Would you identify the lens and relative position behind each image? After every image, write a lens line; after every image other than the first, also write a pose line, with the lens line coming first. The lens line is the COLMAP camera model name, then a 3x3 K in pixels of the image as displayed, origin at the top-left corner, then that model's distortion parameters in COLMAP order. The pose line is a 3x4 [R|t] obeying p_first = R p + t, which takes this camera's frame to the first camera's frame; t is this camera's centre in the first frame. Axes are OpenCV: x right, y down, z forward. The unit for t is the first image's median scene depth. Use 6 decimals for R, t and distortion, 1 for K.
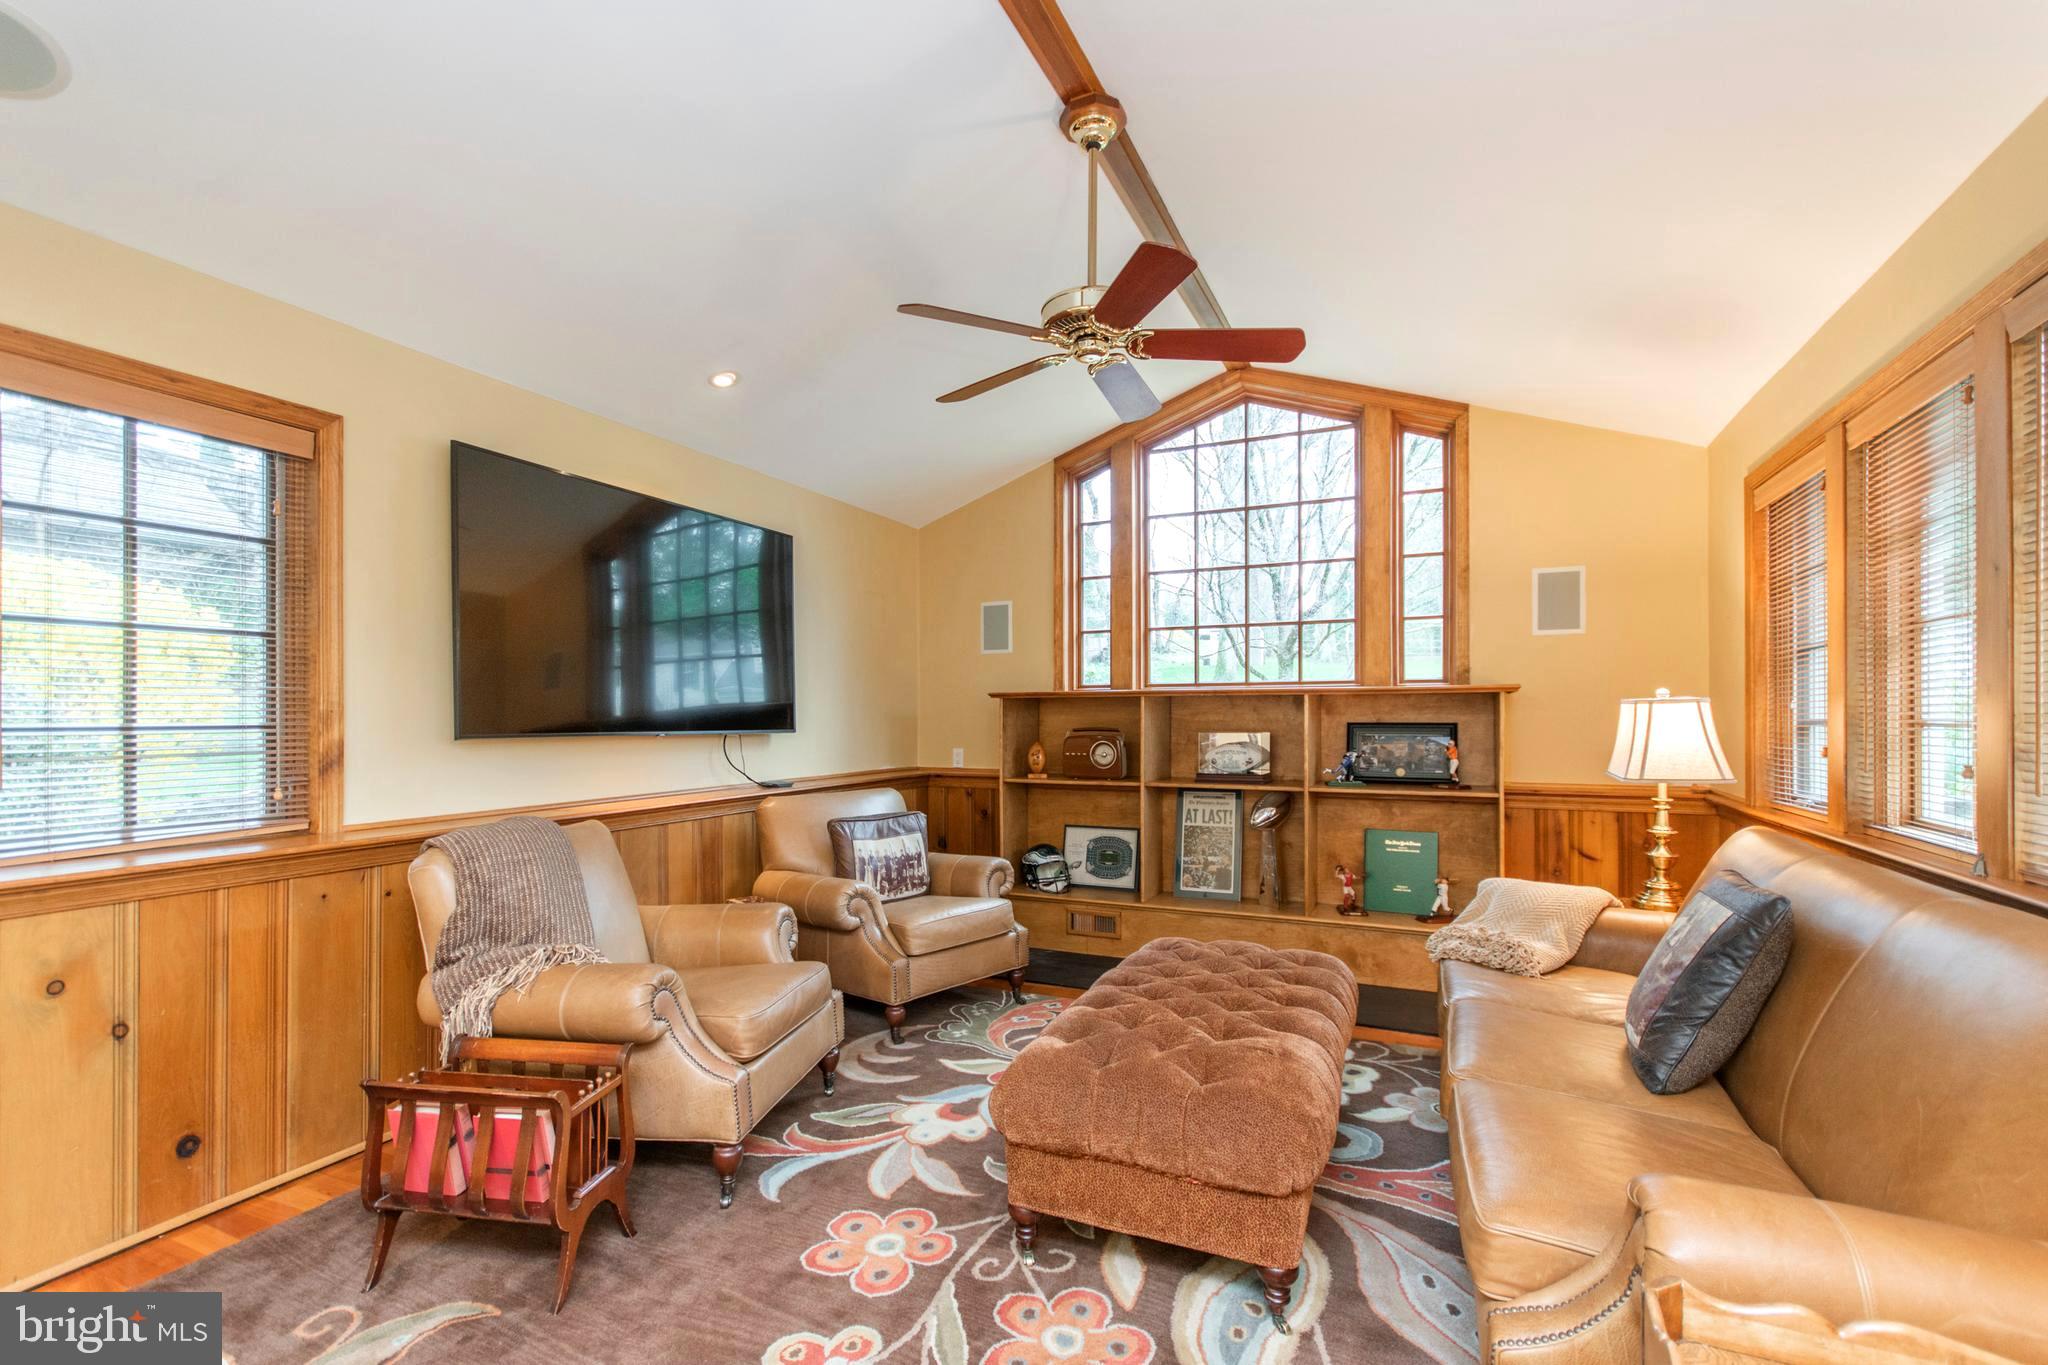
lens RADIAL K [[920.1, 0, 1025.2], [0, 920.1, 704.3], [0, 0, 1]] dist [0.011358, -0.000575]
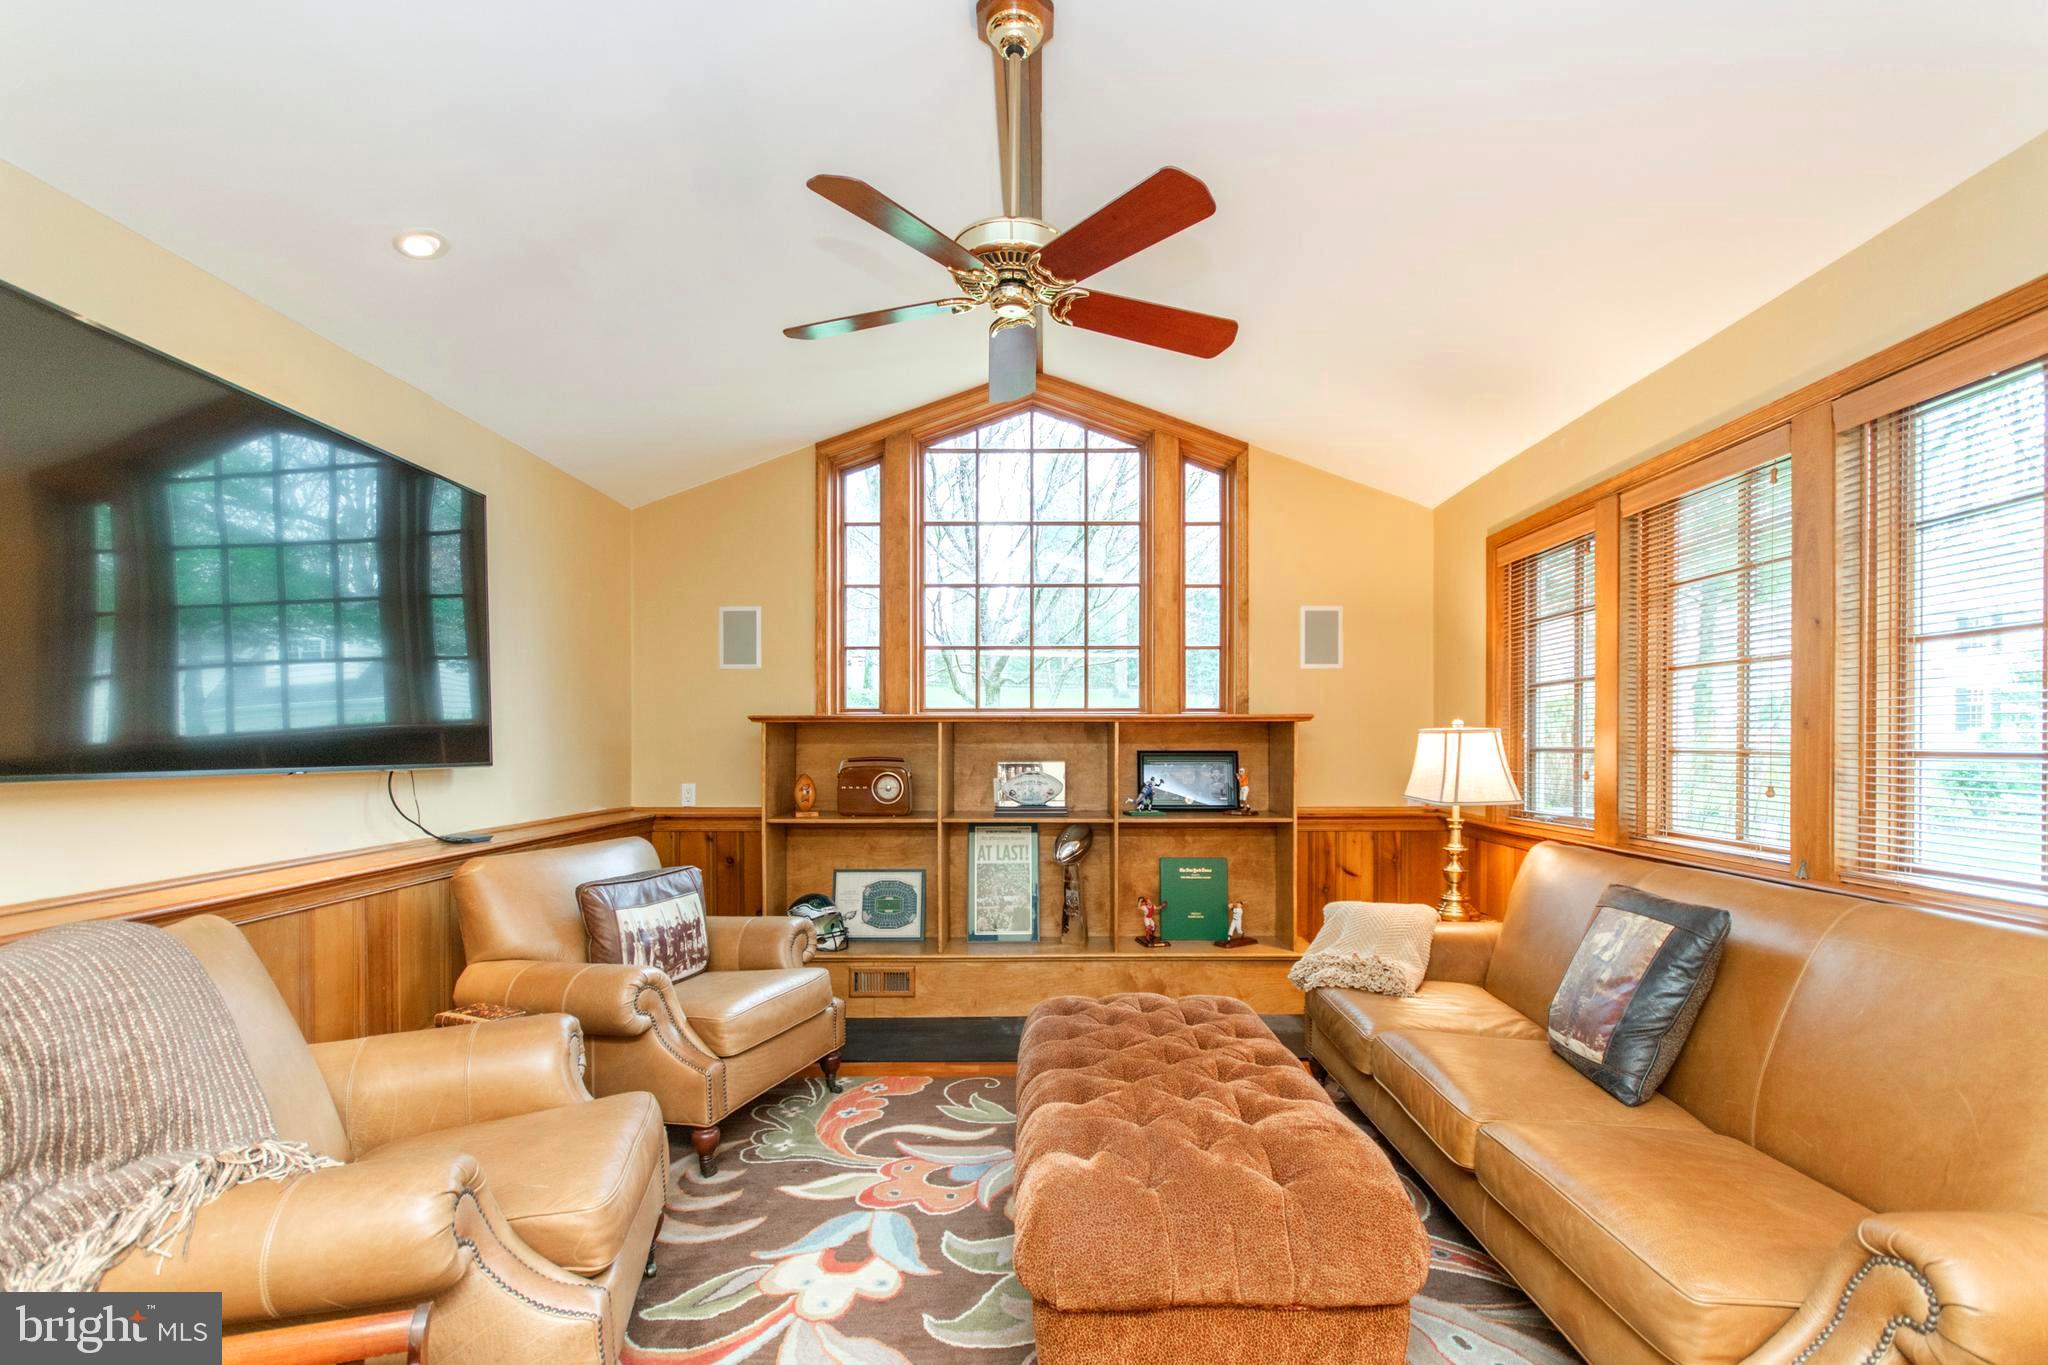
lens RADIAL K [[920.1, 0, 1042.1], [0, 920.1, 741.3], [0, 0, 1]] dist [0.011358, -0.000575]
pose [[0.905510, 0.002209, 0.424319, -0.190419], [-0.006443, 0.999943, 0.008545, 0.002281], [-0.424276, -0.010472, 0.905472, 0.178635]]
